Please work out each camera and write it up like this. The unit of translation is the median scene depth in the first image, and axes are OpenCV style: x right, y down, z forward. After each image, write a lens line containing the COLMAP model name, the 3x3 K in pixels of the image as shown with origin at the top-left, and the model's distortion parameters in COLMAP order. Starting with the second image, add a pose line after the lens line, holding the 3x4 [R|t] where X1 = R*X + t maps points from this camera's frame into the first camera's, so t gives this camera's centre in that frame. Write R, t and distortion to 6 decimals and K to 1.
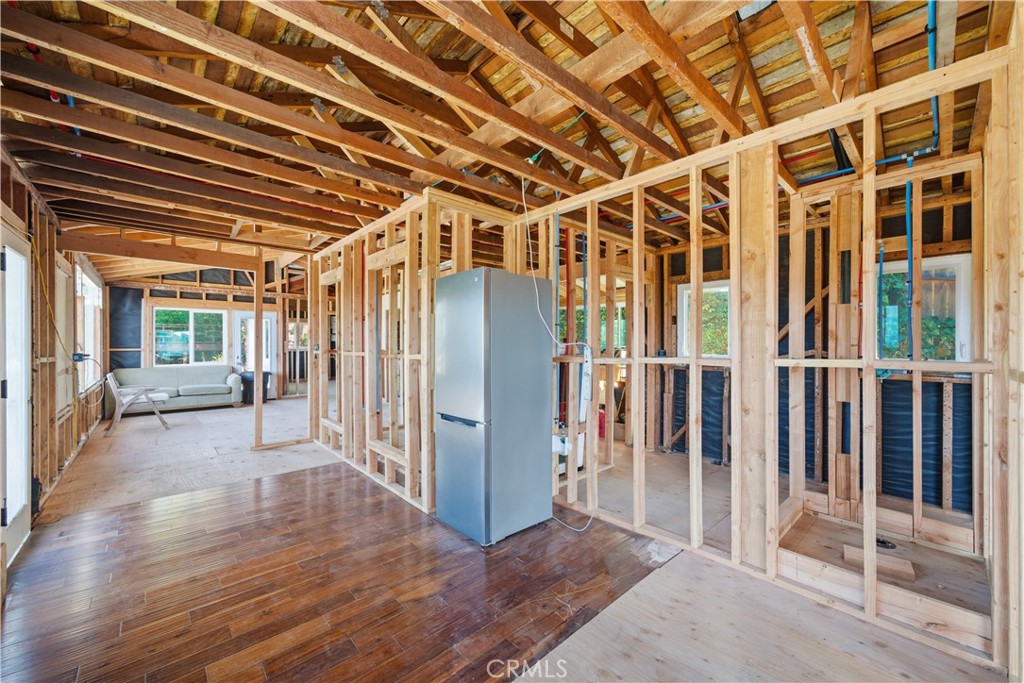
lens RADIAL K [[387.2, 0, 515.7], [0, 387.2, 344.5], [0, 0, 1]] dist [-0.017199, 0.003069]
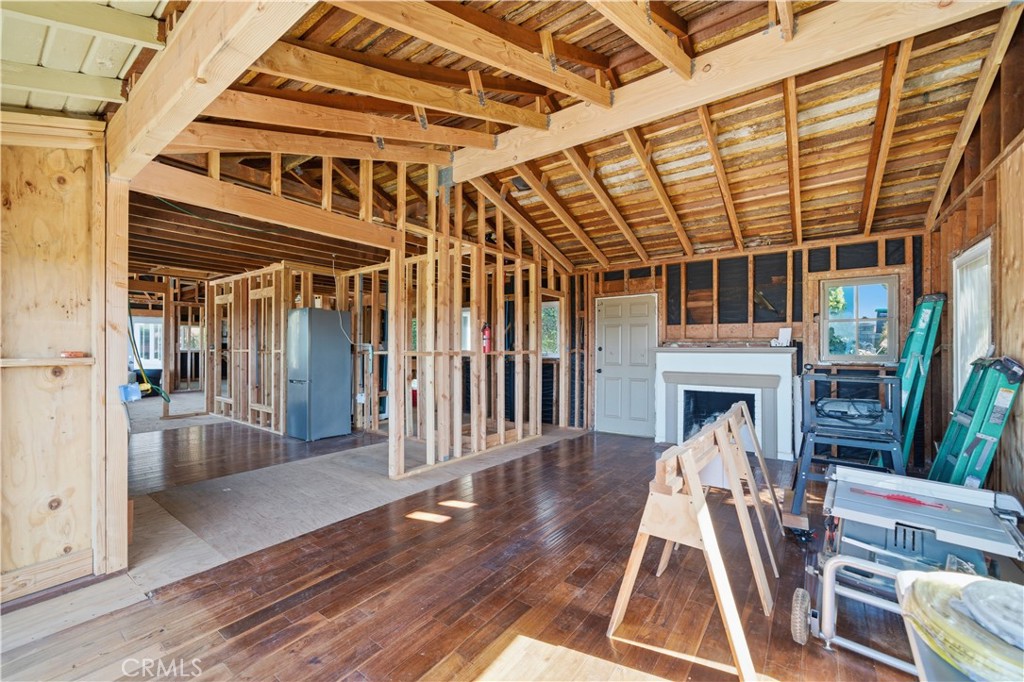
lens RADIAL K [[411.1, 0, 508.5], [0, 411.1, 345.6], [0, 0, 1]] dist [-0.001203, -0.000111]
pose [[0.985490, 0.001256, 0.169728, 0.392627], [-0.000162, 0.999979, -0.006458, 0.015060], [-0.169732, 0.006337, 0.985470, -0.881735]]
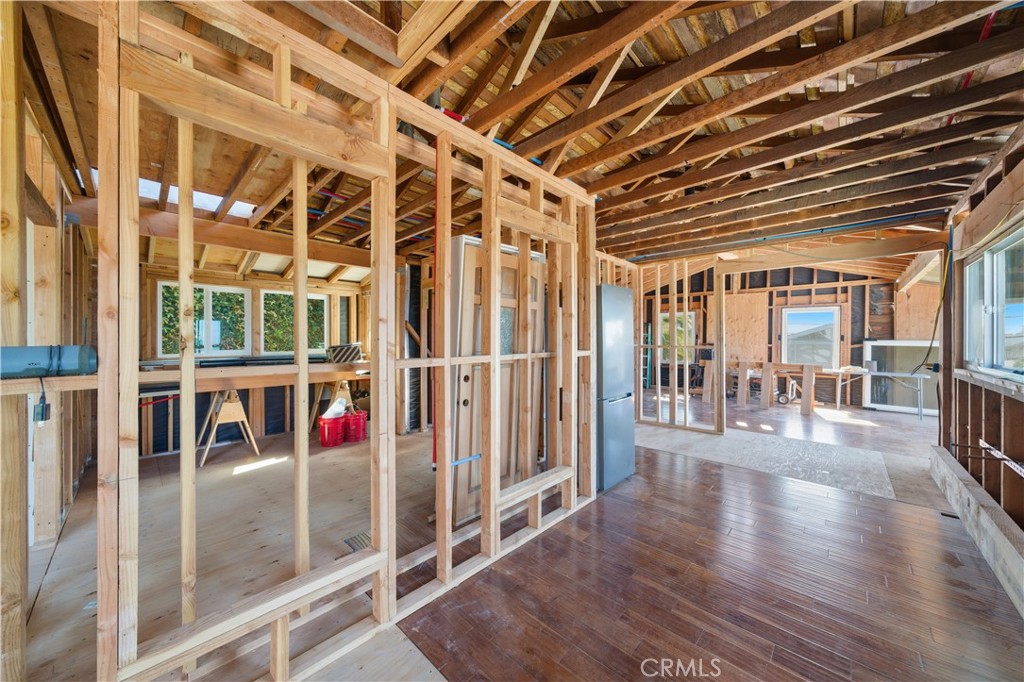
lens RADIAL K [[356.7, 0, 507.9], [0, 356.7, 340.3], [0, 0, 1]] dist [-0.004117, 0.001191]
pose [[-0.067527, -0.003362, 0.997712, -0.774915], [0.007989, 0.999960, 0.003910, -0.004954], [-0.997685, 0.008234, -0.067497, 0.841706]]
